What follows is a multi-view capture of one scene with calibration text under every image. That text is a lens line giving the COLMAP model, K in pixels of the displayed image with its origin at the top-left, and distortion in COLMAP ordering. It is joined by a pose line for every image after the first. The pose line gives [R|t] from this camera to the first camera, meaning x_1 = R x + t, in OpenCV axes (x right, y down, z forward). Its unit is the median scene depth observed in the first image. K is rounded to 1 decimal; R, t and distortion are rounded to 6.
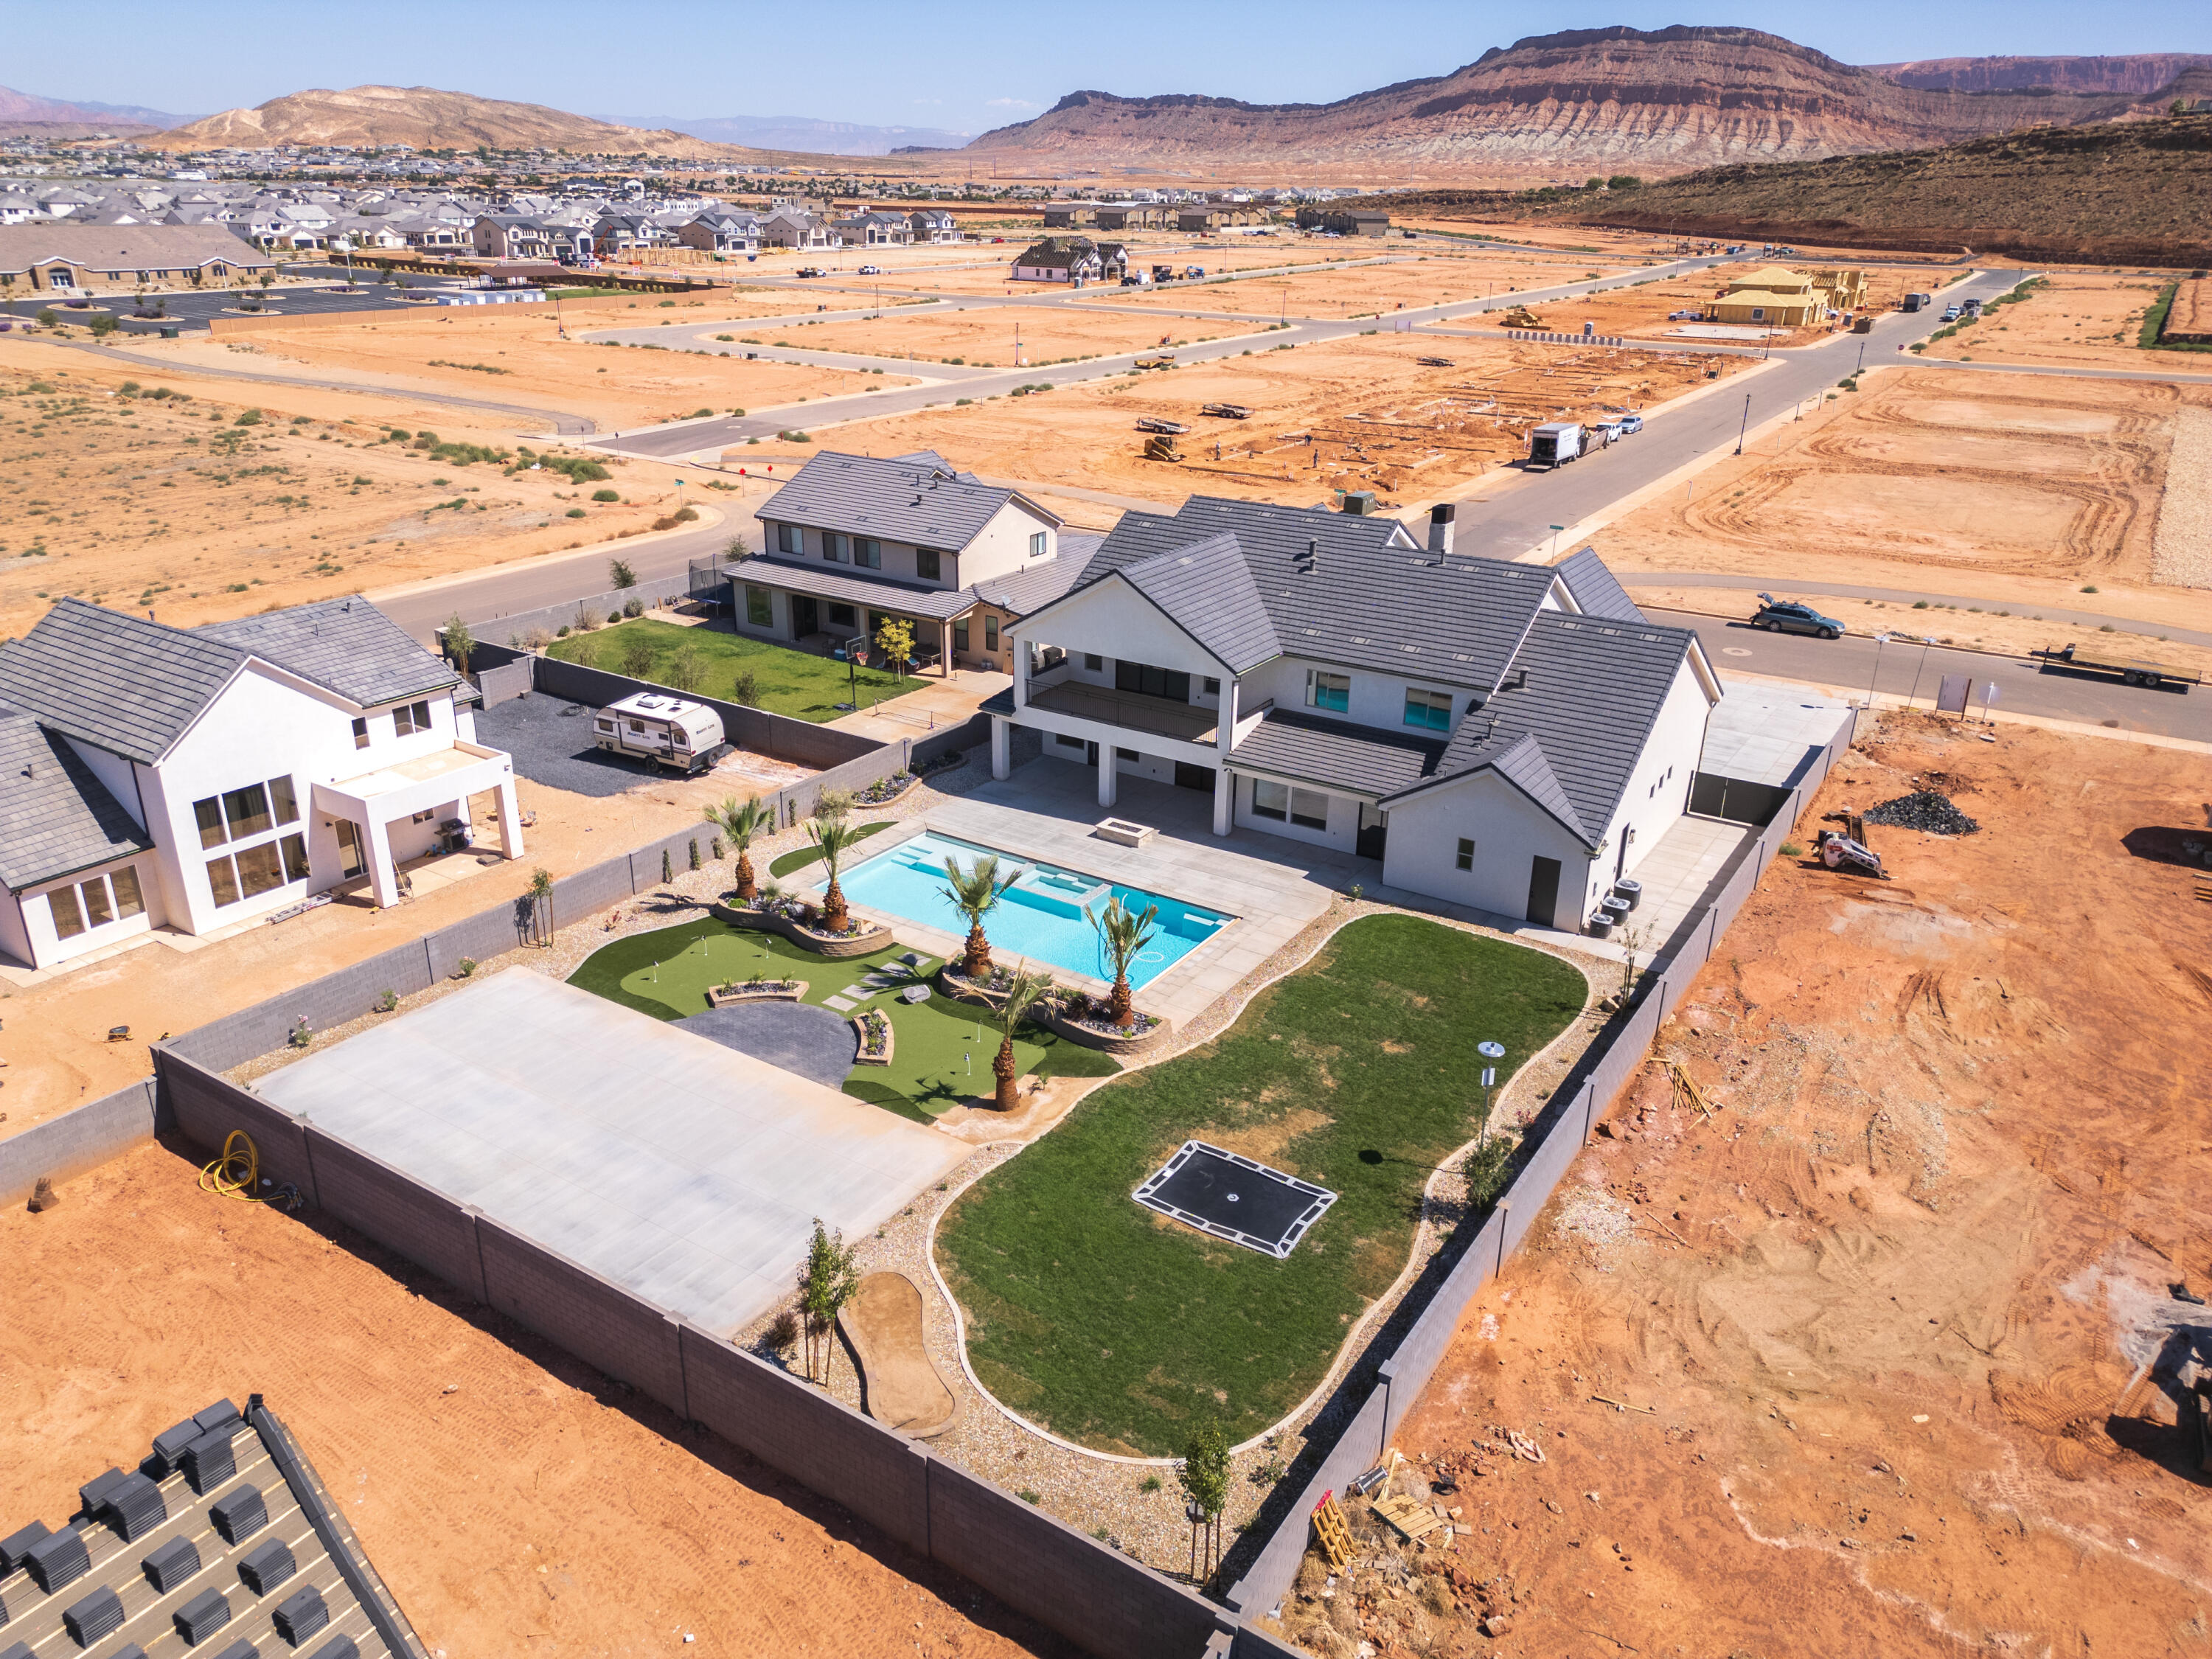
lens RADIAL K [[1556.7, 0, 1108.6], [0, 1556.7, 828.5], [0, 0, 1]] dist [0.069157, -0.064569]
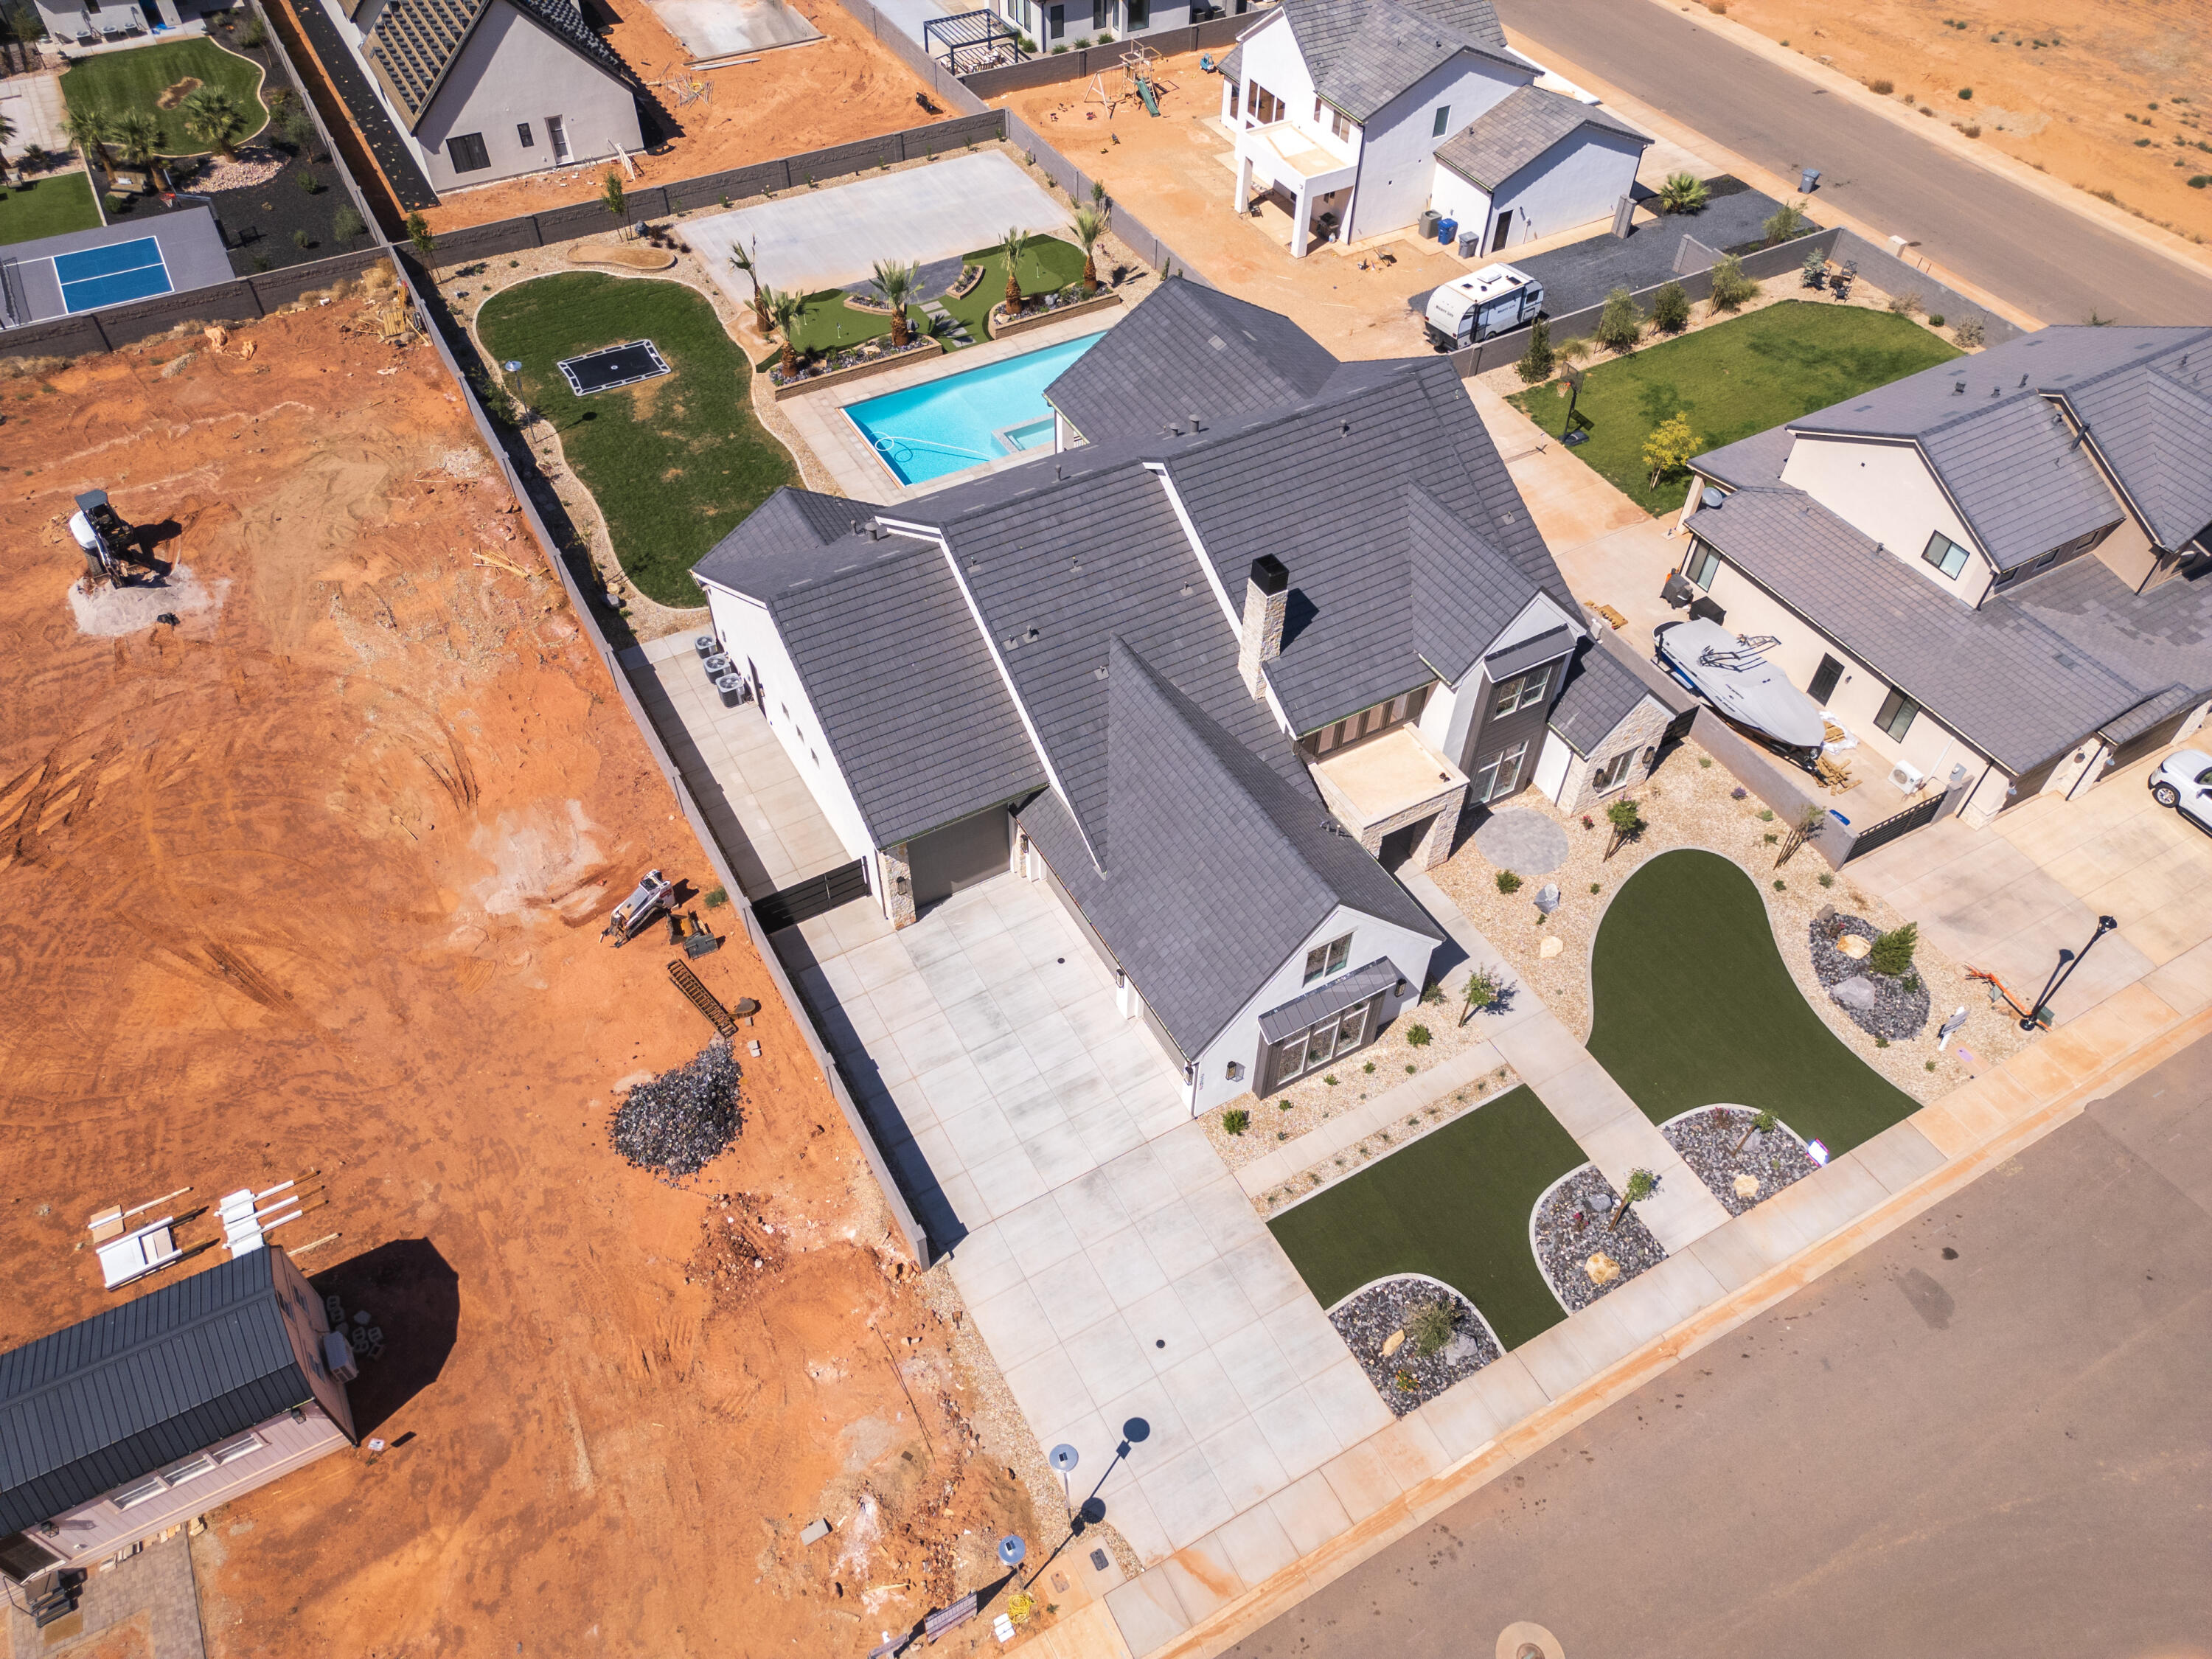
lens RADIAL K [[1556.7, 0, 1108.6], [0, 1556.7, 828.5], [0, 0, 1]] dist [0.069157, -0.064569]
pose [[-0.458663, 0.646697, -0.609435, 0.907185], [-0.359268, 0.492321, 0.792809, -0.818596], [0.812745, 0.582583, 0.006529, 1.261961]]
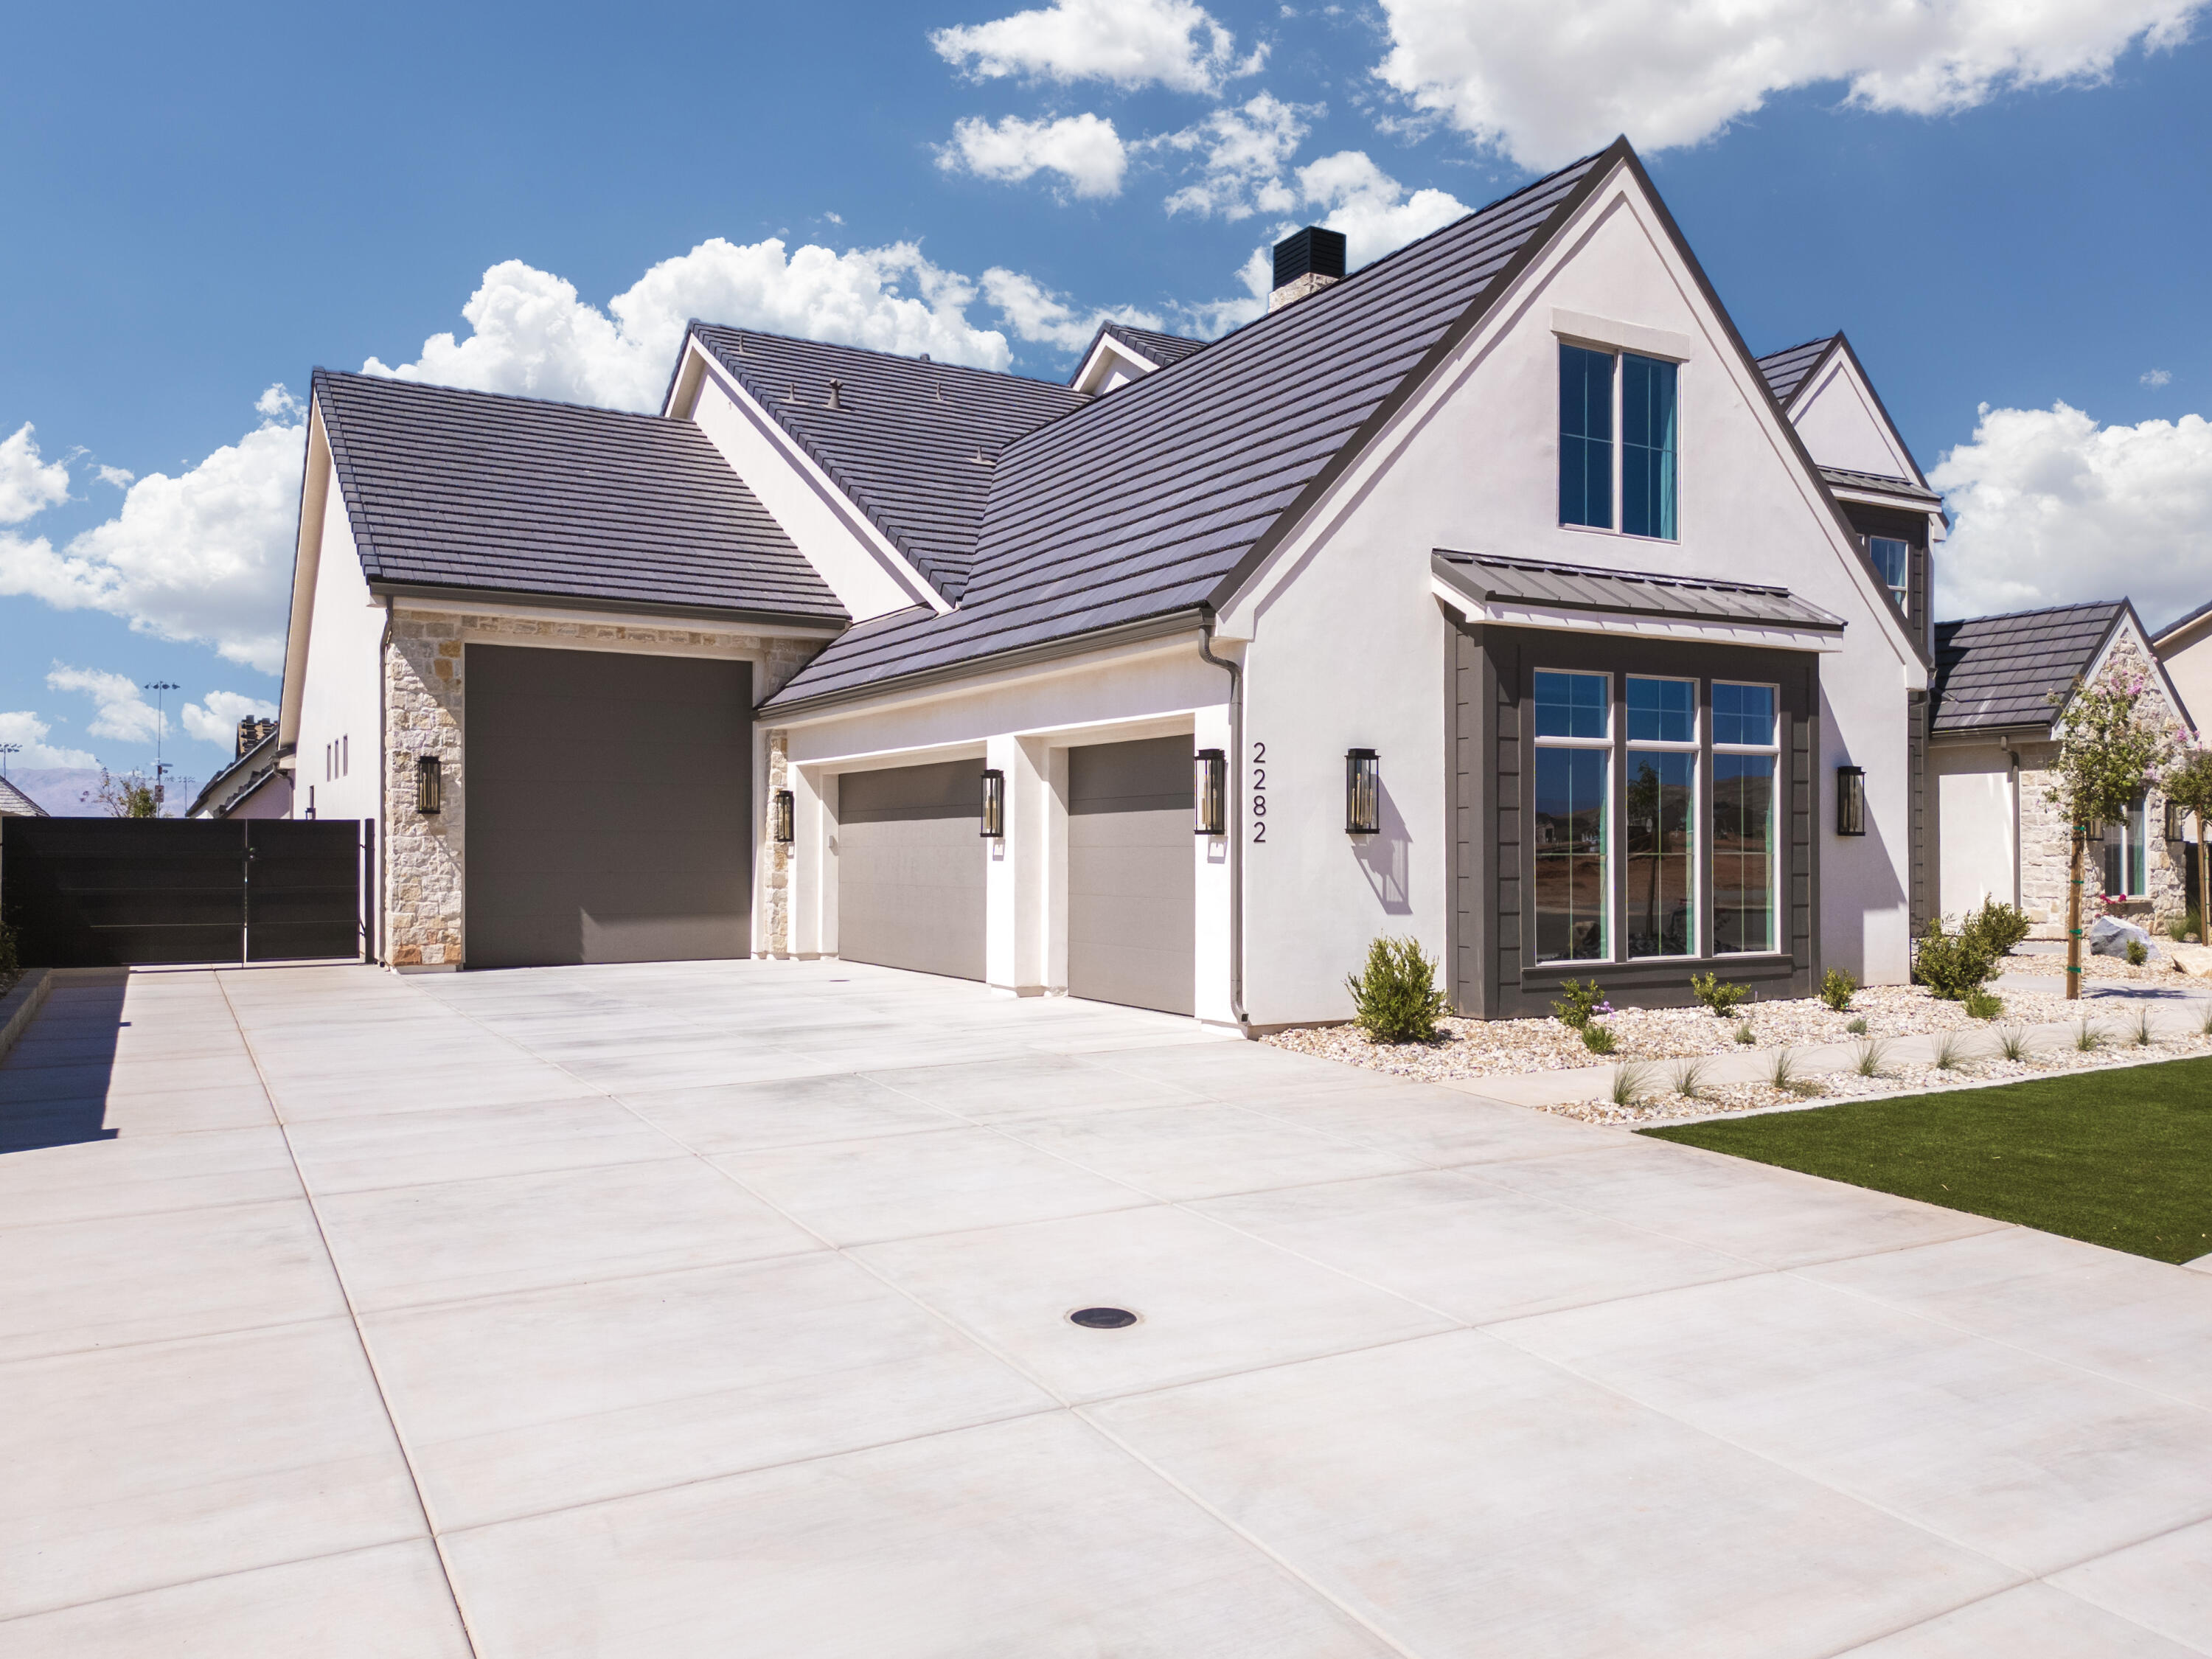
lens RADIAL K [[1610.5, 0, 1097.5], [0, 1610.5, 823.3], [0, 0, 1]] dist [0.131760, -0.214176]
pose [[-0.457630, -0.029092, -0.888667, 0.691507], [-0.344029, 0.927412, 0.146802, -0.155189], [0.819889, 0.372908, -0.434420, 1.464249]]
